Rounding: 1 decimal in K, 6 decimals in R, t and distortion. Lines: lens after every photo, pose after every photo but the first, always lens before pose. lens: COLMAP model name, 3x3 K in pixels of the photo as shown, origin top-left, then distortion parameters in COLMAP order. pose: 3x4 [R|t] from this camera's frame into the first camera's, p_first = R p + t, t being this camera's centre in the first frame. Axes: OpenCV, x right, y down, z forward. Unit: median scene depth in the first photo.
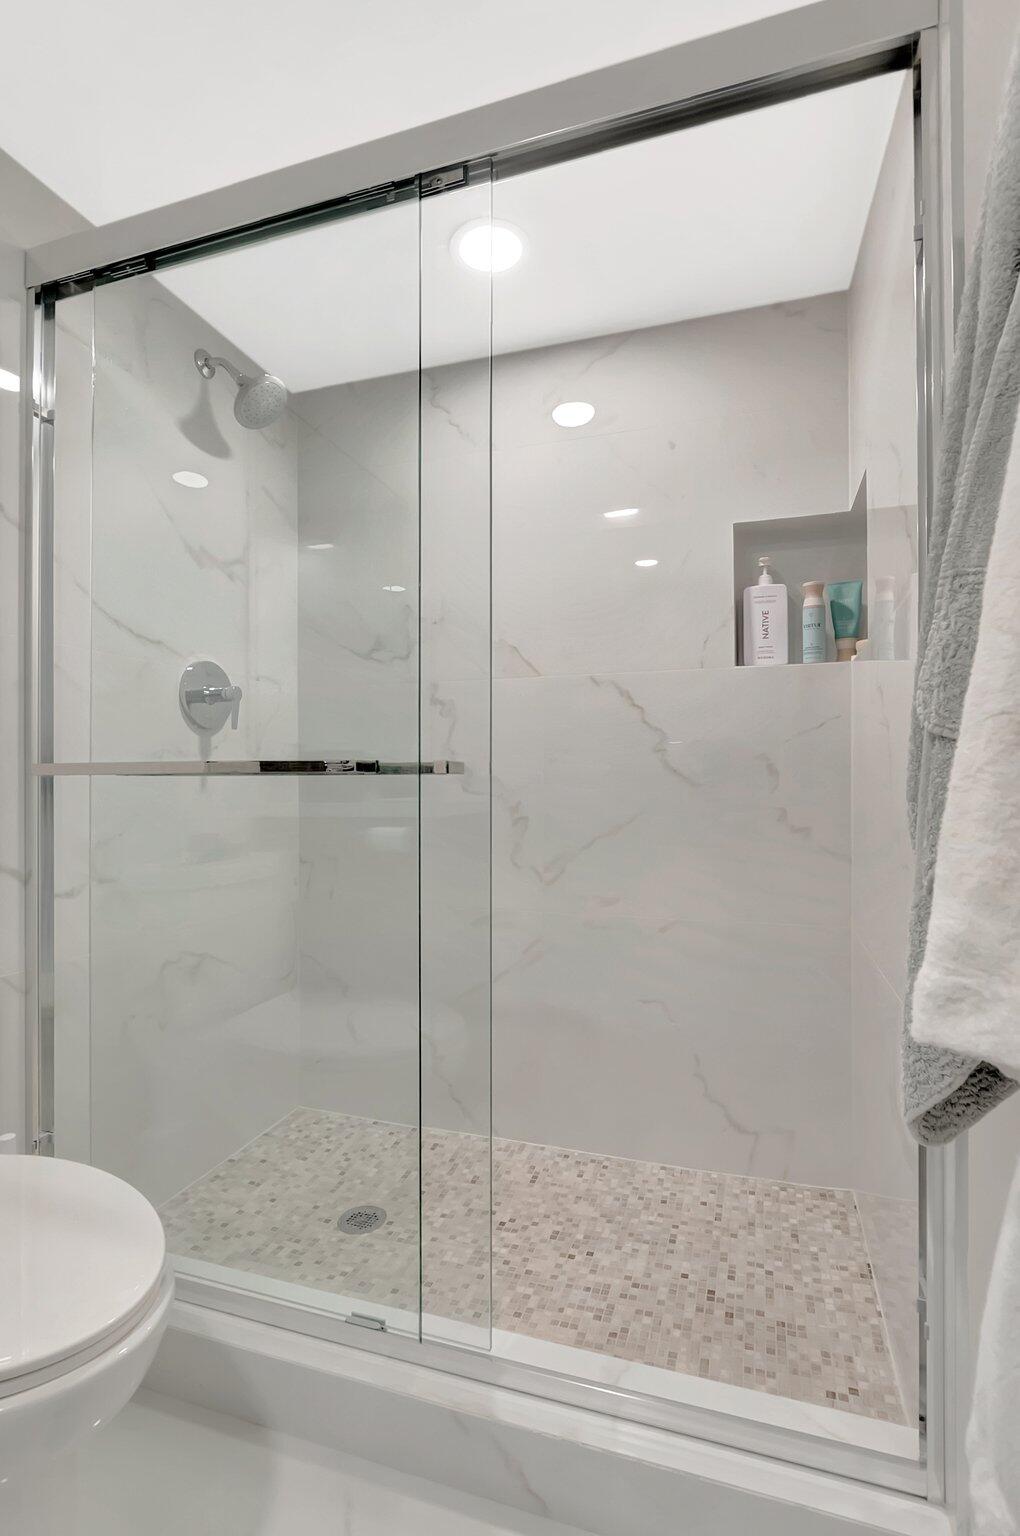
lens RADIAL K [[731.7, 0, 510.0], [0, 731.7, 768.0], [0, 0, 1]] dist [-0.011185, 0.000543]
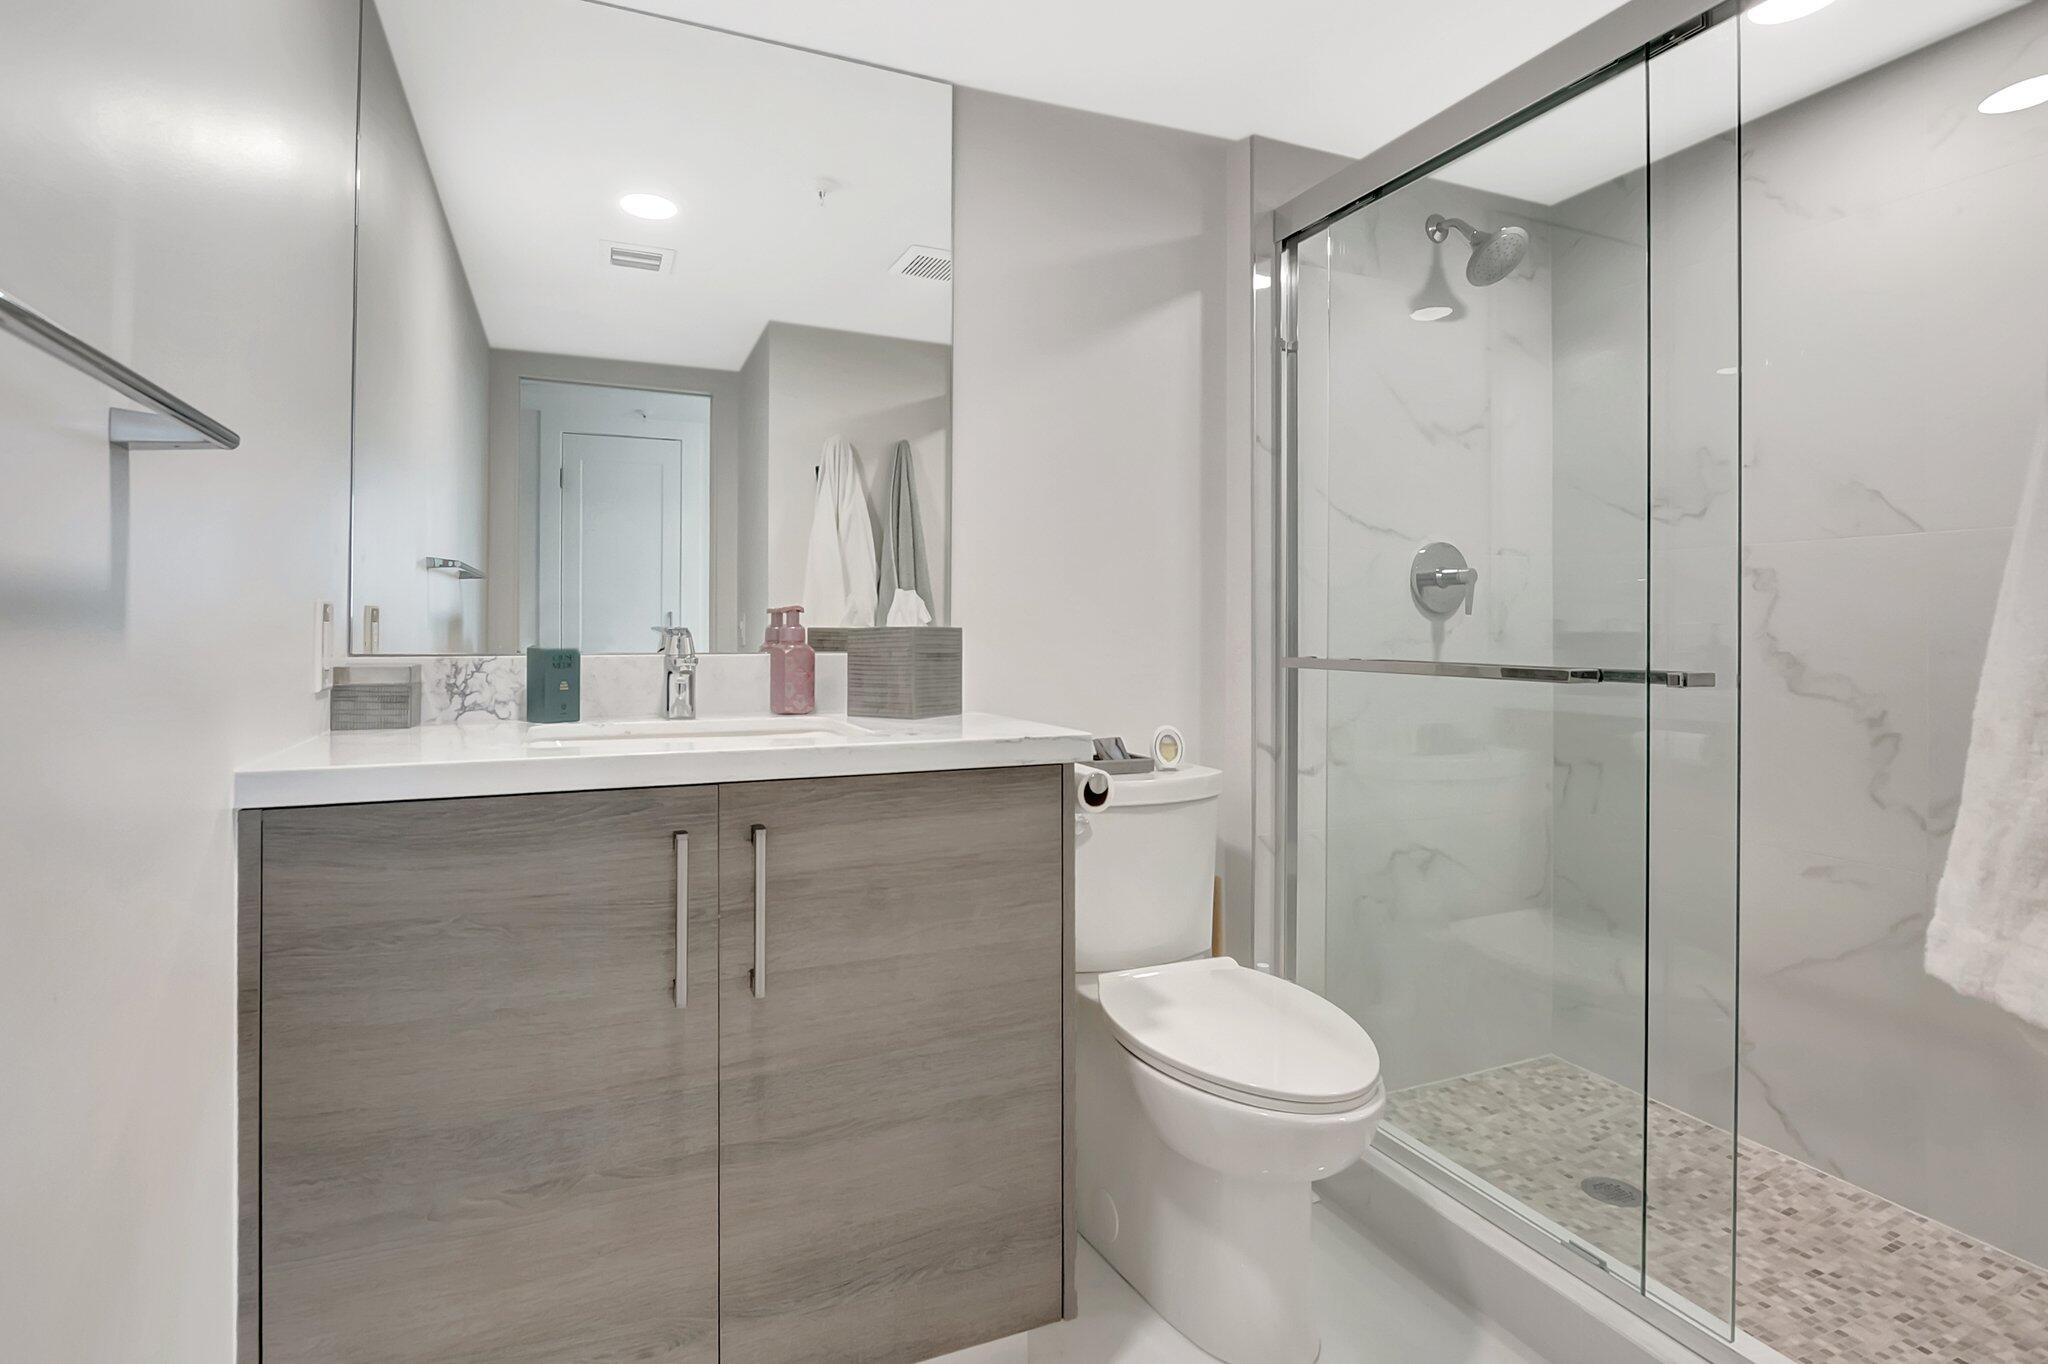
lens RADIAL K [[975.6, 0, 1021.0], [0, 975.6, 624.3], [0, 0, 1]] dist [-0.011185, 0.000543]
pose [[0.673328, 0.001886, -0.739341, 0.157169], [-0.002059, 0.999998, 0.000676, -0.040771], [0.739341, 0.001068, 0.673330, -0.260025]]
